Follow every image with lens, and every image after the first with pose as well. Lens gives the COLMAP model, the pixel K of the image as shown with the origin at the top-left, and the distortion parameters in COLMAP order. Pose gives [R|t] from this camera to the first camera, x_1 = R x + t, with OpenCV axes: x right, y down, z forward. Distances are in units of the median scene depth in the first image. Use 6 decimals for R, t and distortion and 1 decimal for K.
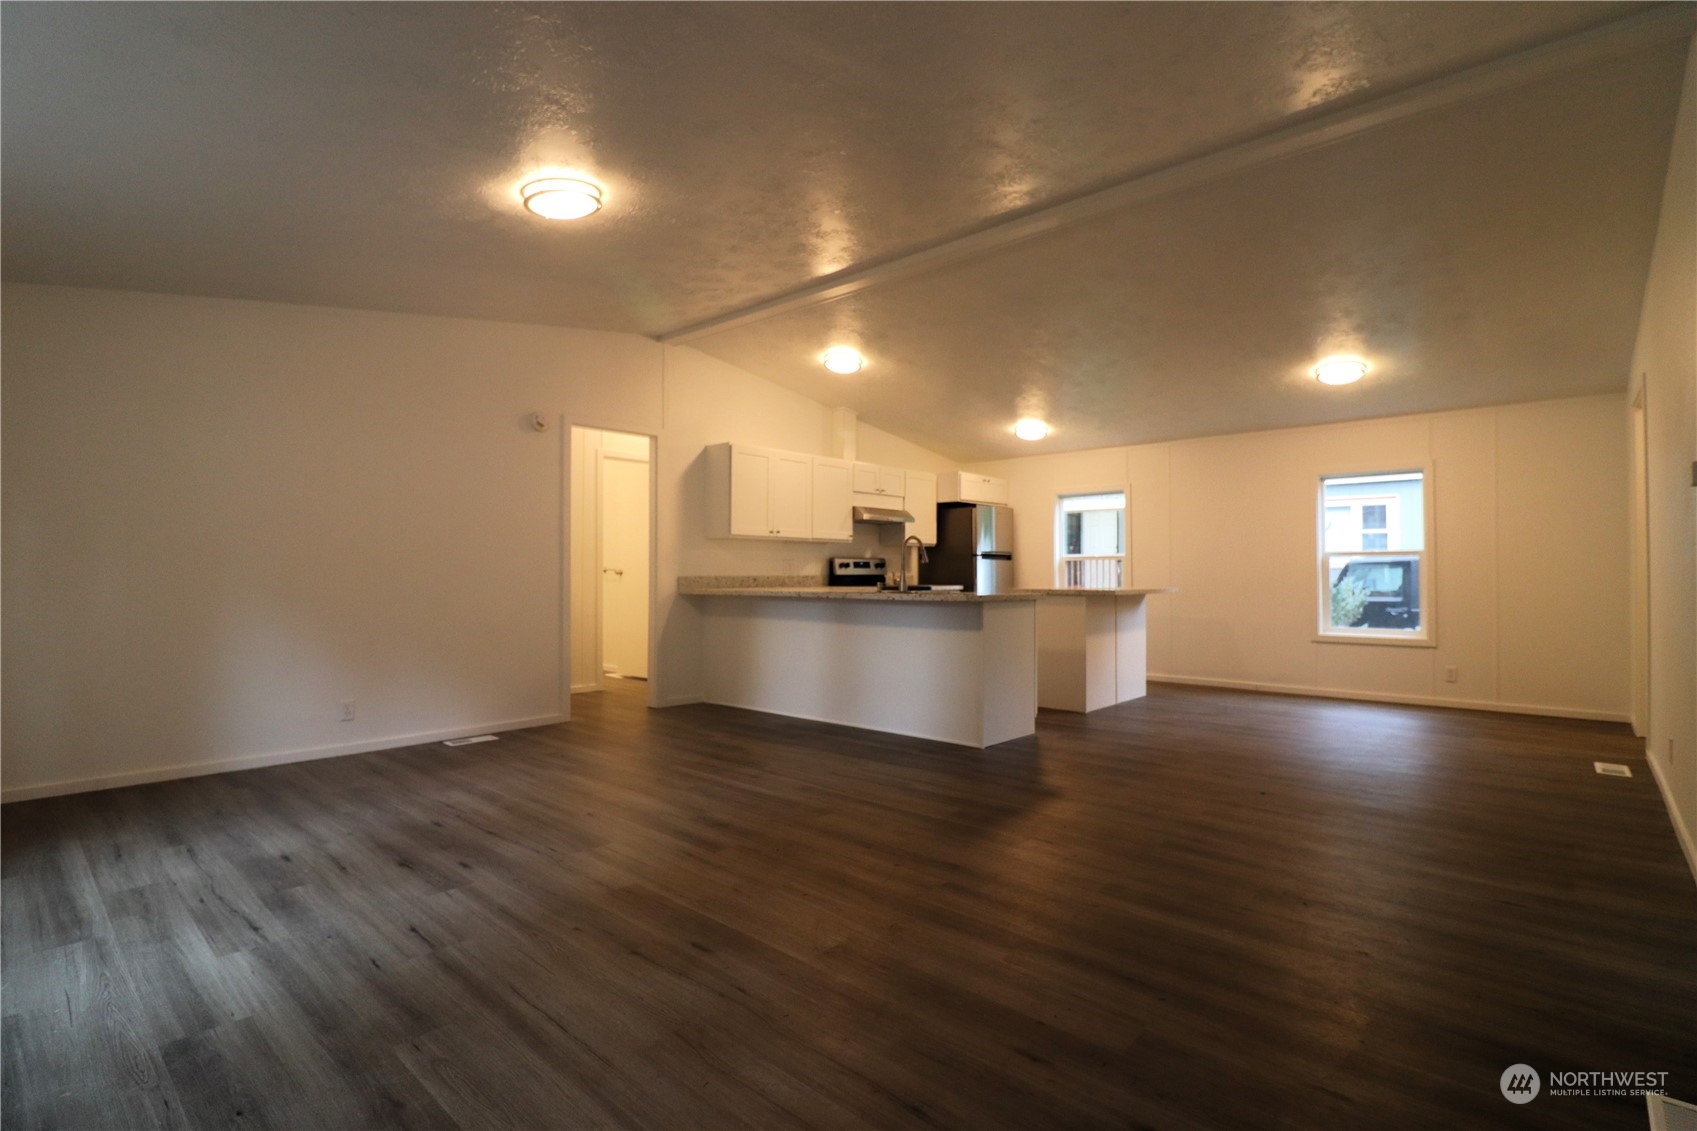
lens RADIAL K [[793.3, 0, 833.1], [0, 793.3, 563.0], [0, 0, 1]] dist [-0.012557, -0.006248]
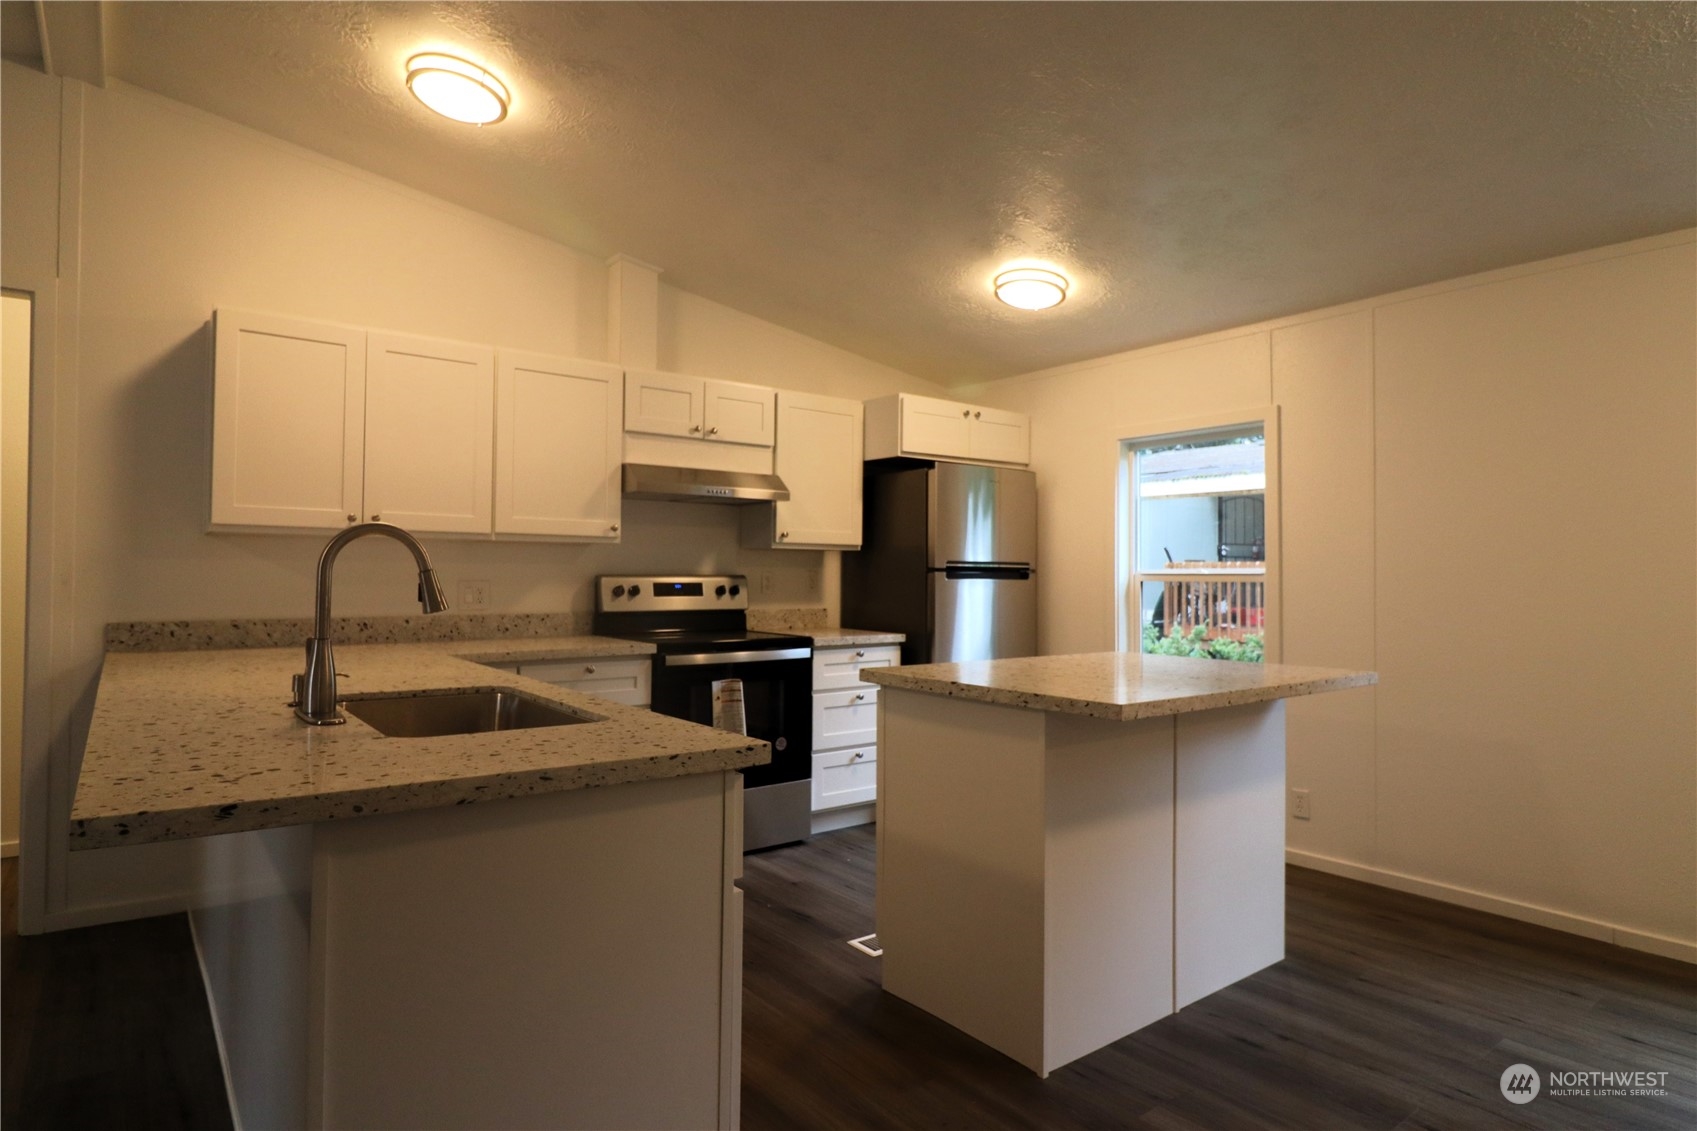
lens RADIAL K [[932.6, 0, 845.5], [0, 932.6, 566.1], [0, 0, 1]] dist [-0.002253, -0.000170]
pose [[0.986876, 0.005100, -0.161400, 0.225627], [-0.004860, 0.999986, 0.001885, -0.013248], [0.161408, -0.001076, 0.986887, 0.461287]]
